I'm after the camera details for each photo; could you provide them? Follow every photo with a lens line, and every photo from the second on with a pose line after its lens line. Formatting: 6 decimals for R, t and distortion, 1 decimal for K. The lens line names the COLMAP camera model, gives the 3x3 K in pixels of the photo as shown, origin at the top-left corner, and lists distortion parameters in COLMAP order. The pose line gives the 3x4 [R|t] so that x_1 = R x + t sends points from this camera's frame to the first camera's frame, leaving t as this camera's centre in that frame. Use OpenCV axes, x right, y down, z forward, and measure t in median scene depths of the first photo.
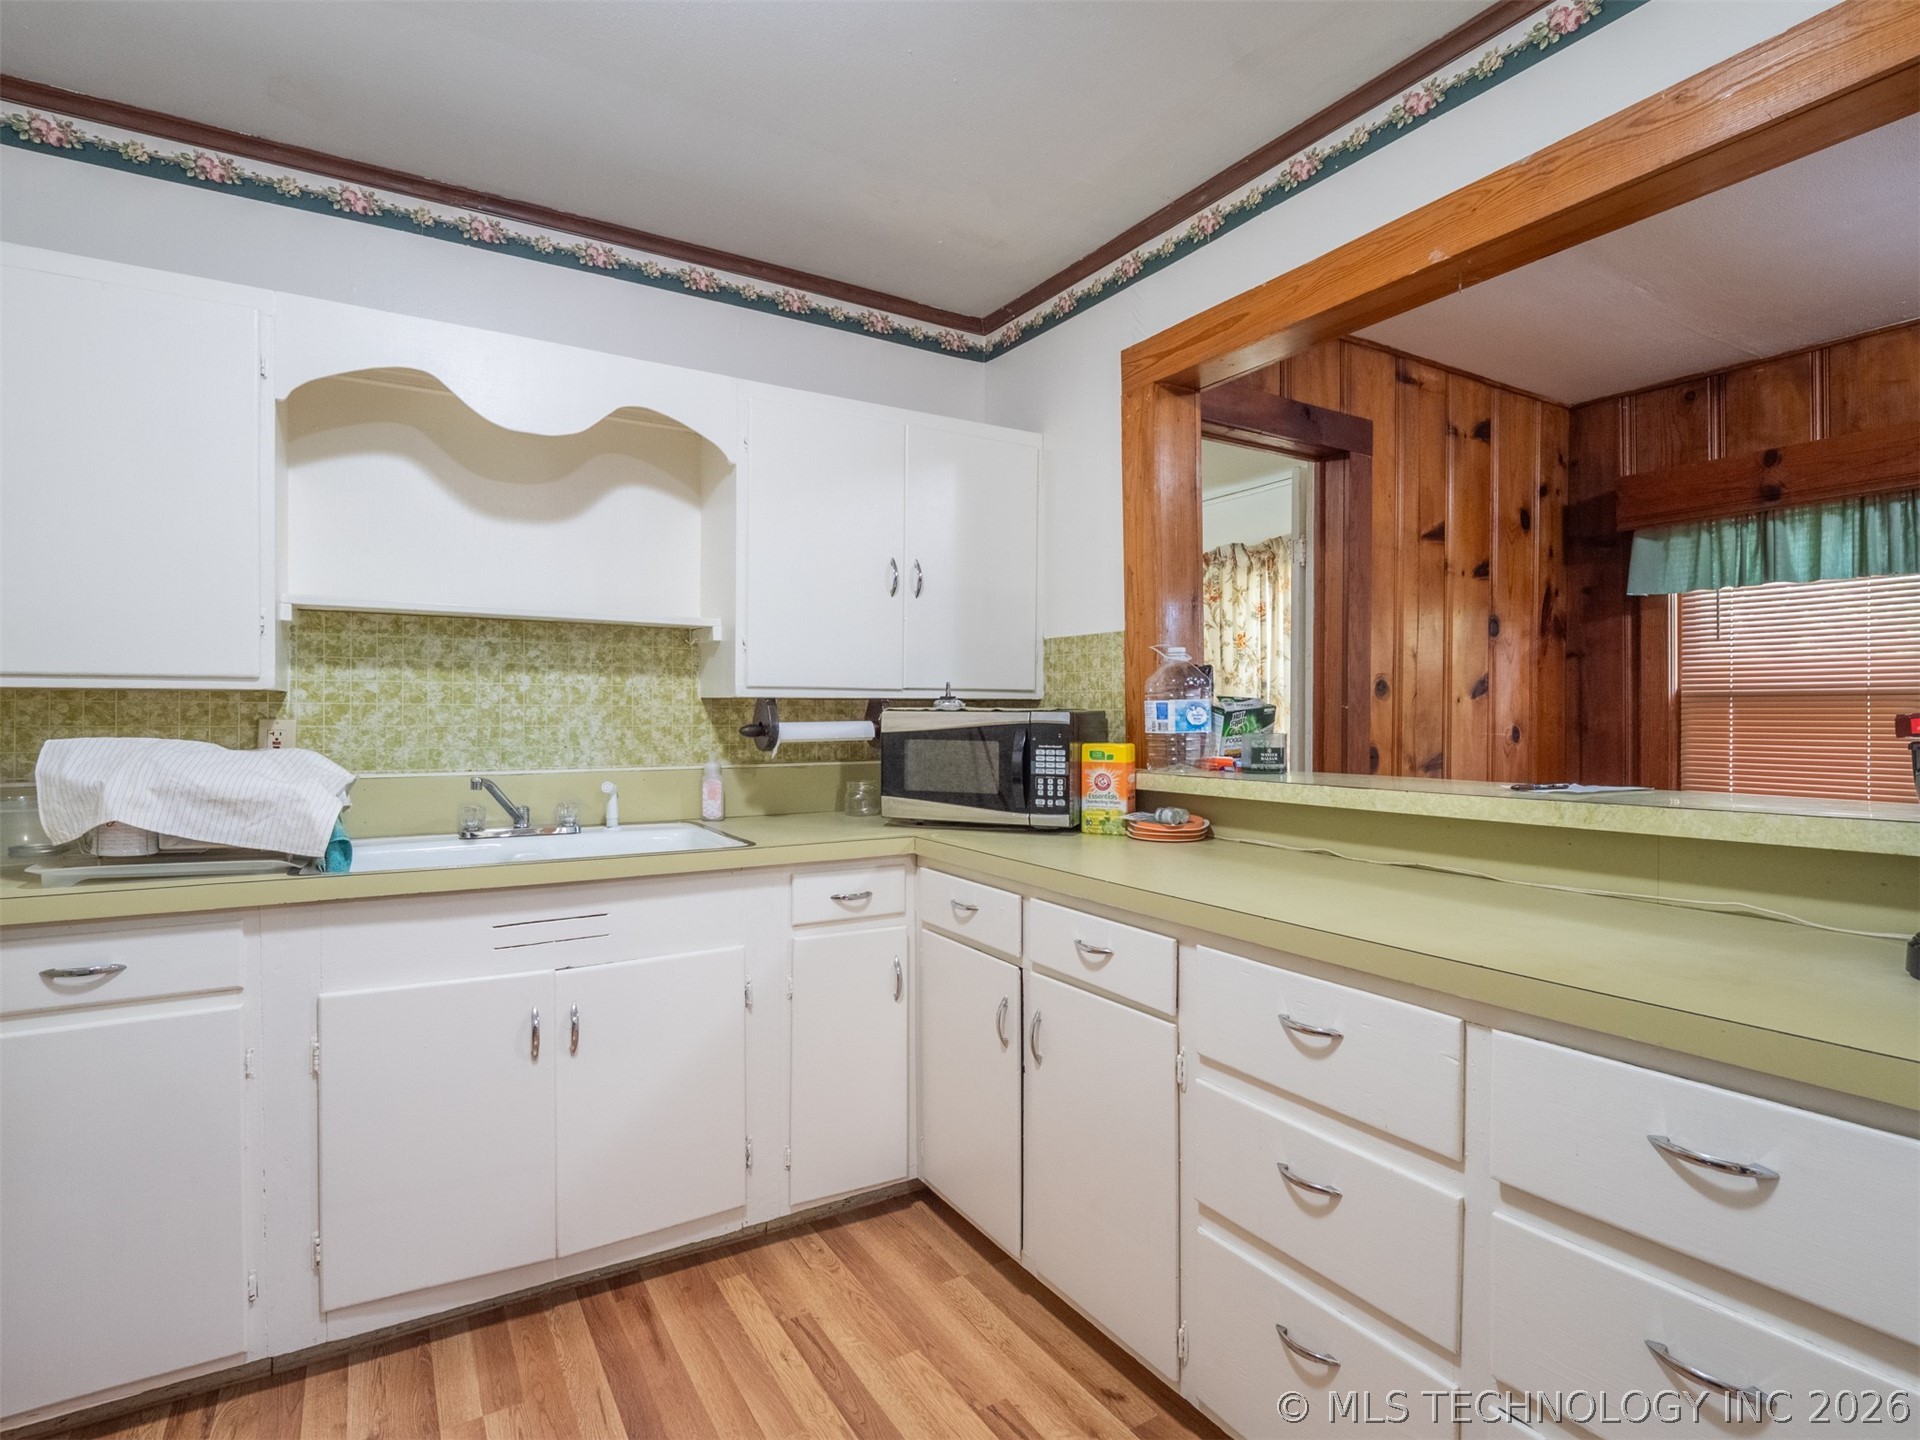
lens RADIAL K [[948.4, 0, 960.5], [0, 948.4, 712.6], [0, 0, 1]] dist [0.003494, -0.014728]
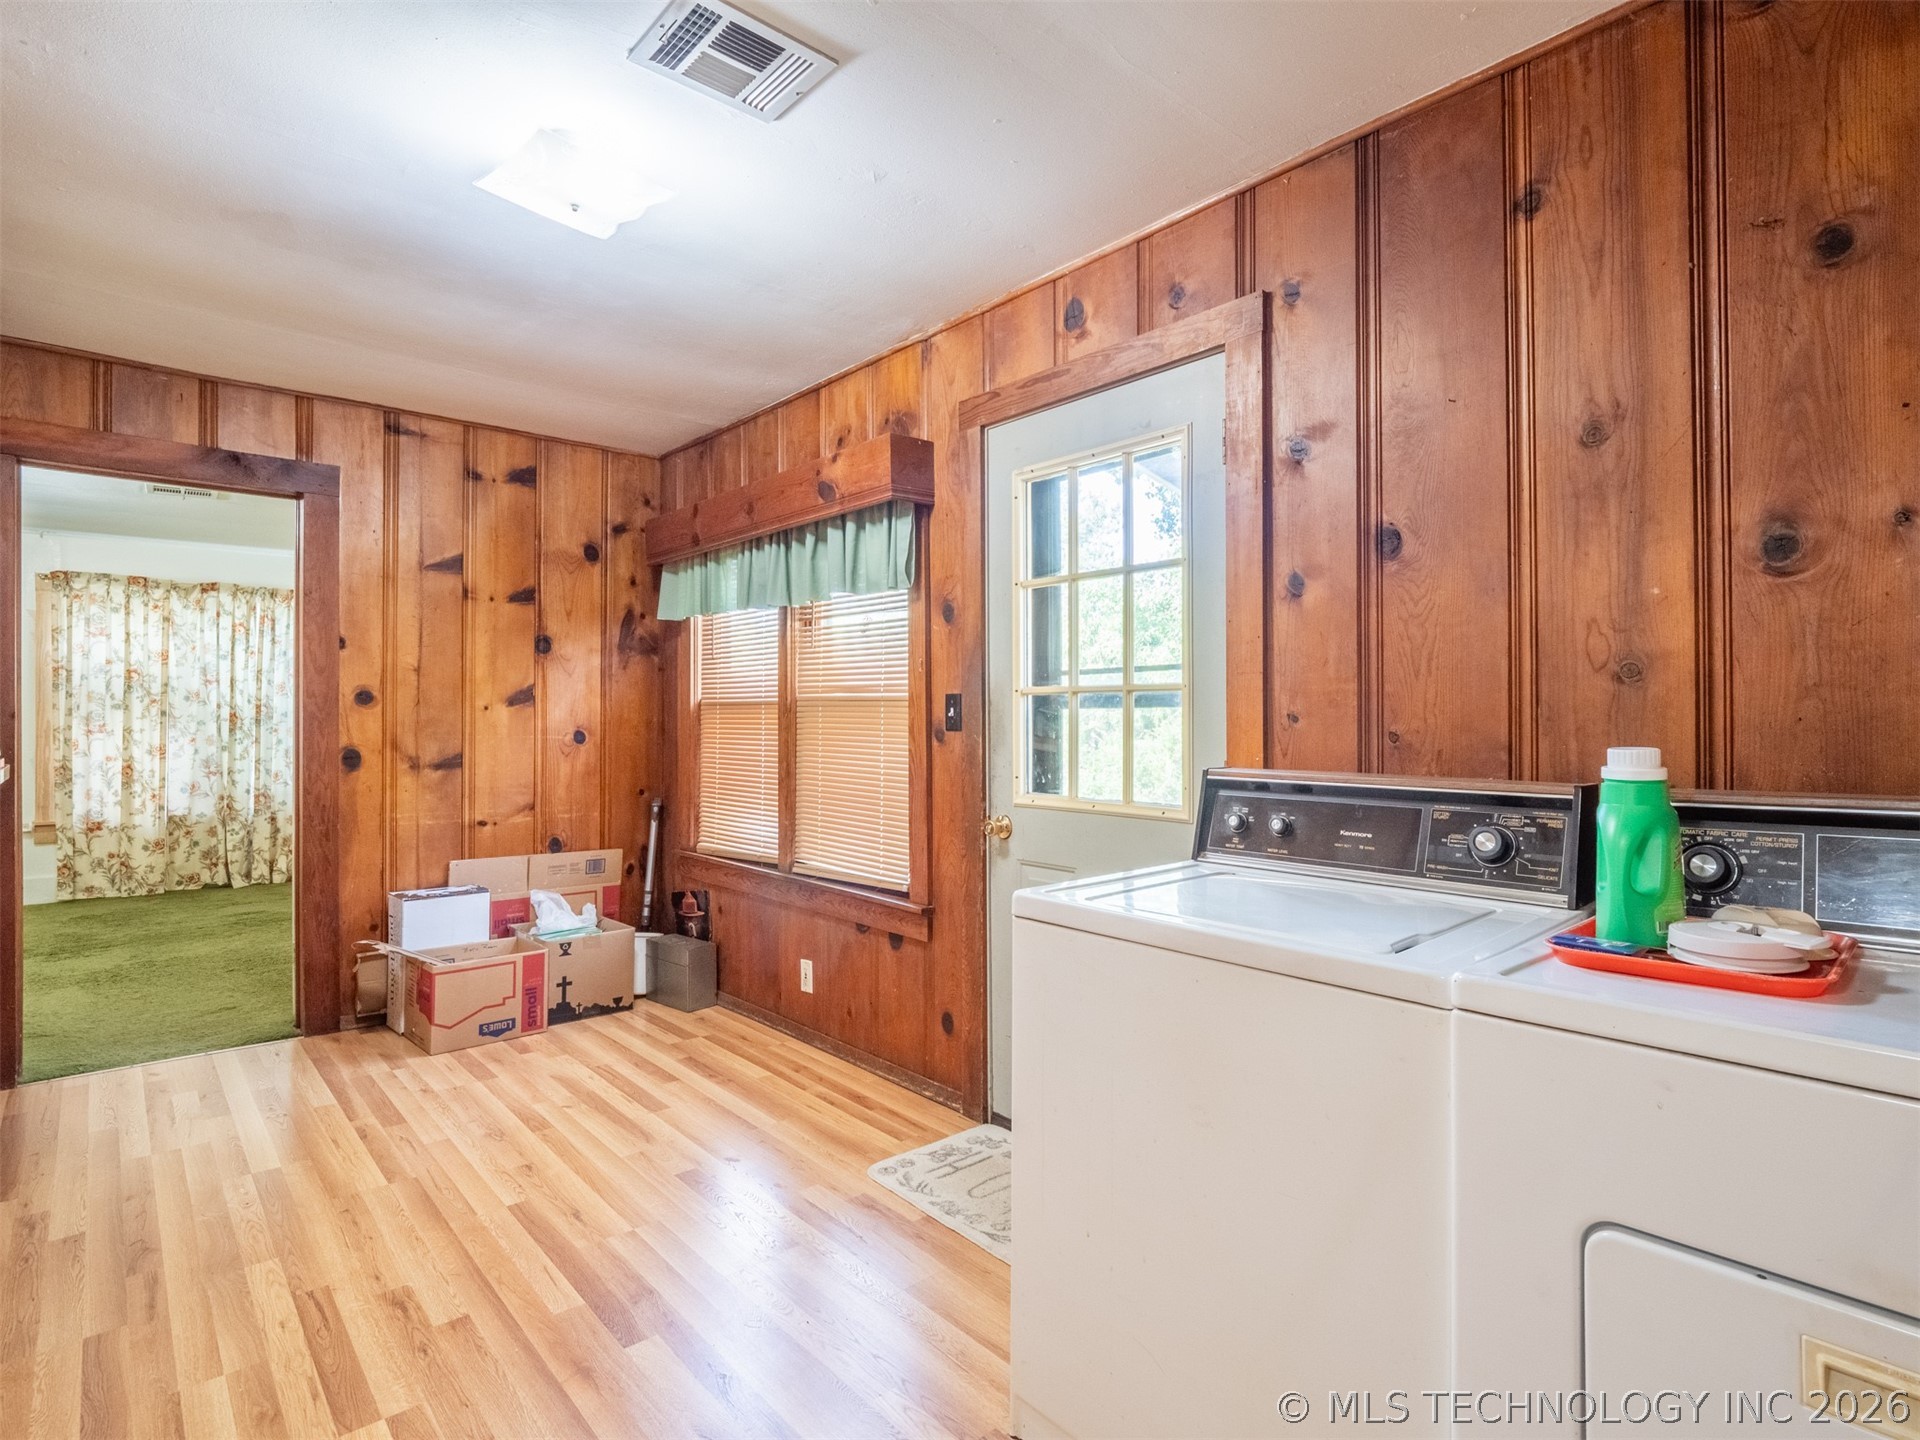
lens RADIAL K [[951.2, 0, 961.3], [0, 951.2, 713.1], [0, 0, 1]] dist [-0.012667, -0.001602]
pose [[0.982385, 0.000506, 0.186866, 1.265289], [0.000131, 0.999994, -0.003392, -0.004084], [-0.186867, 0.003357, 0.982380, -0.358265]]
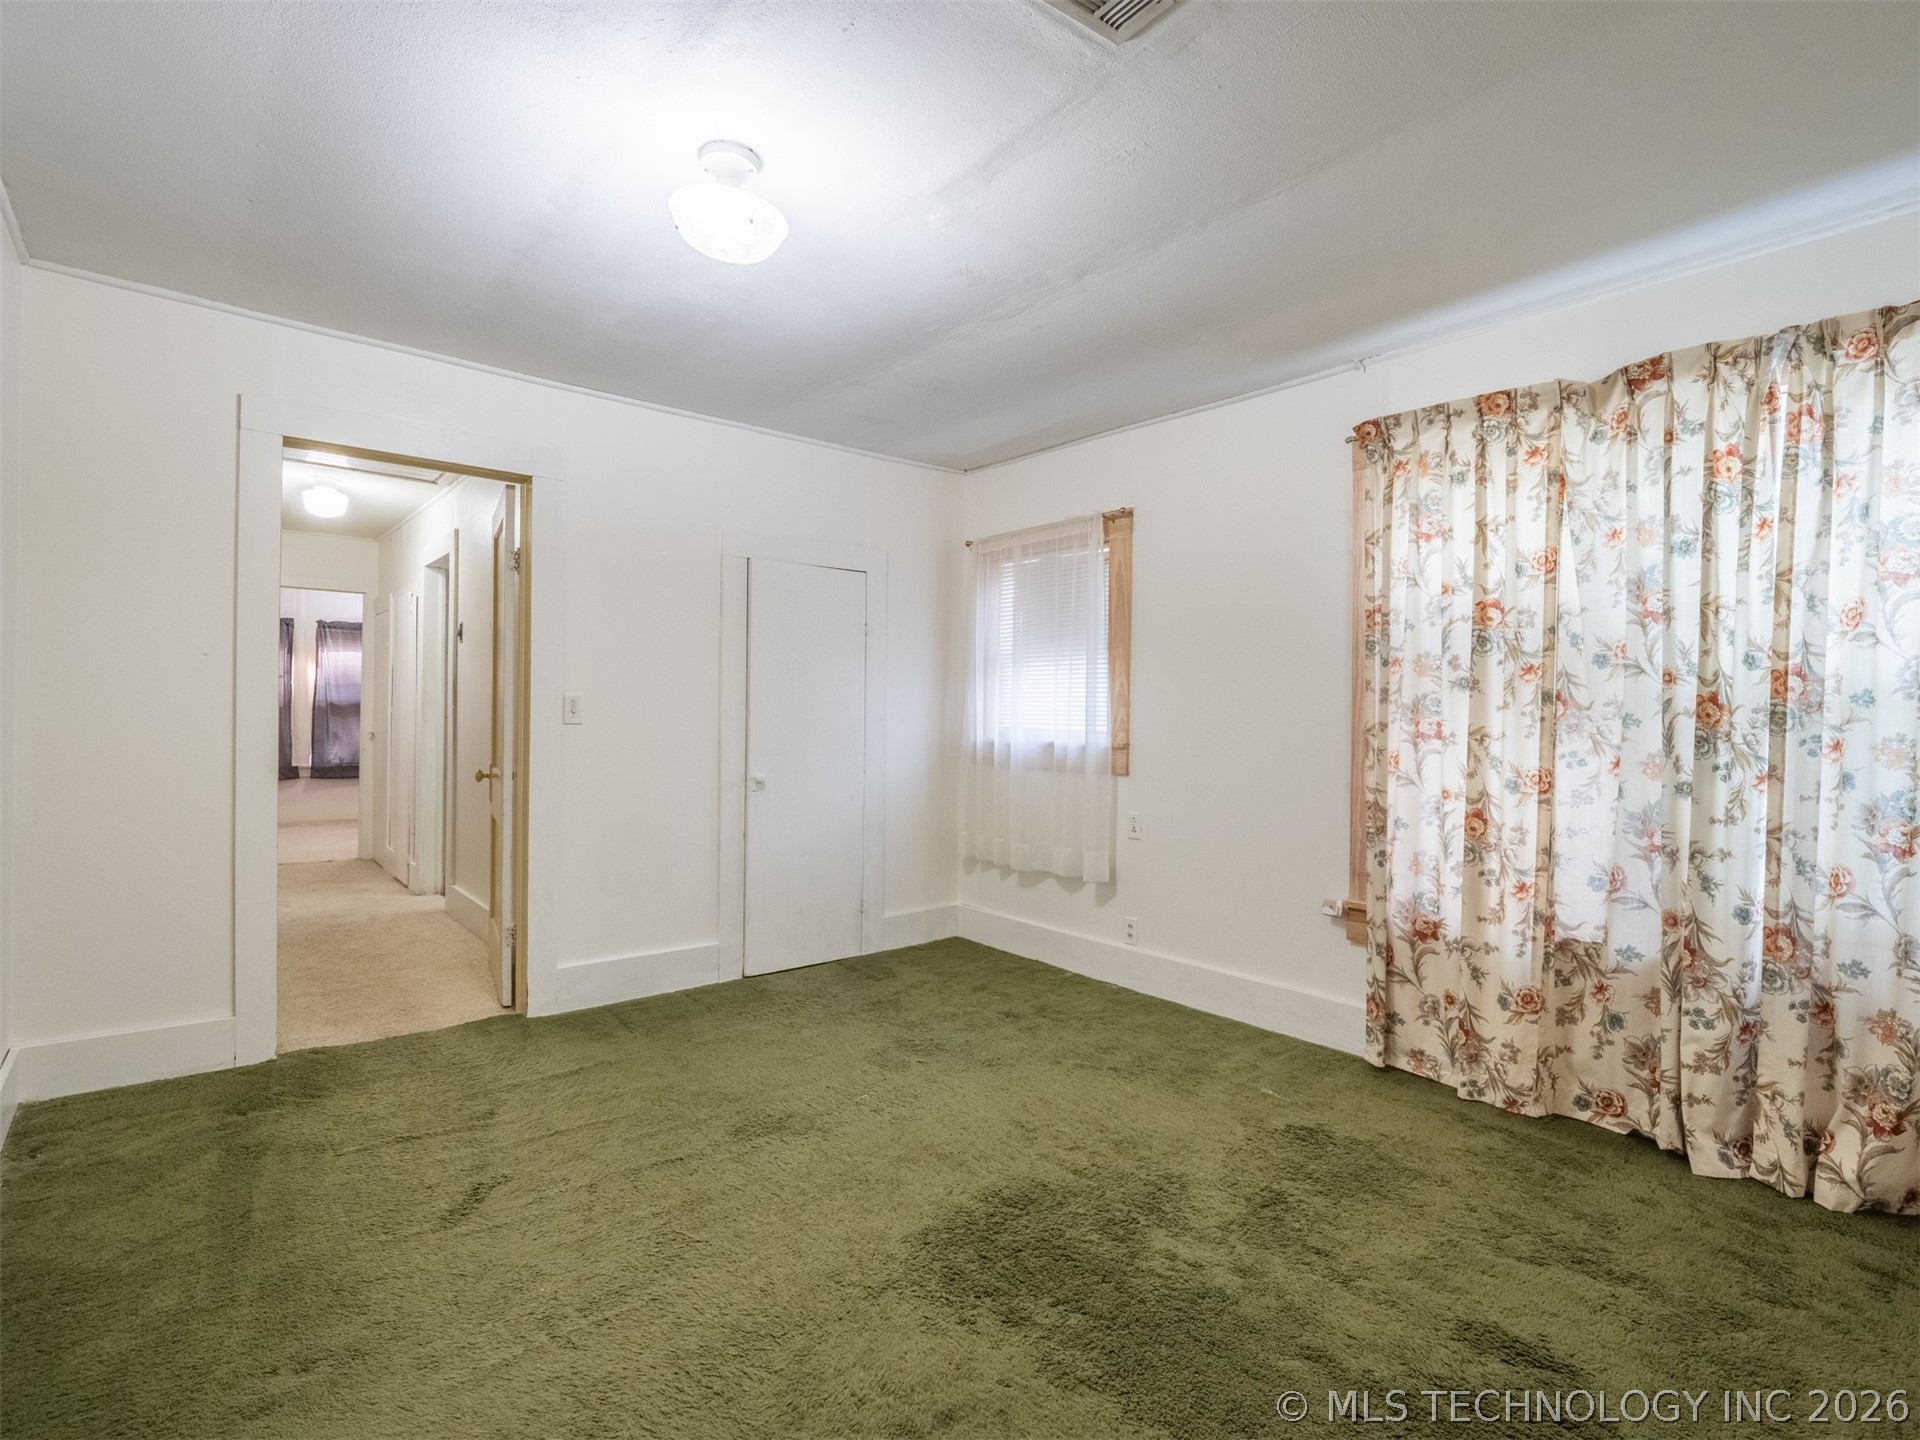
lens RADIAL K [[933.1, 0, 961.6], [0, 933.1, 713.6], [0, 0, 1]] dist [-0.000944, -0.015388]
pose [[0.146424, 0.000151, -0.989222, 0.545913], [-0.010279, 0.999946, -0.001369, 0.016379], [0.989169, 0.010369, 0.146417, 1.845101]]
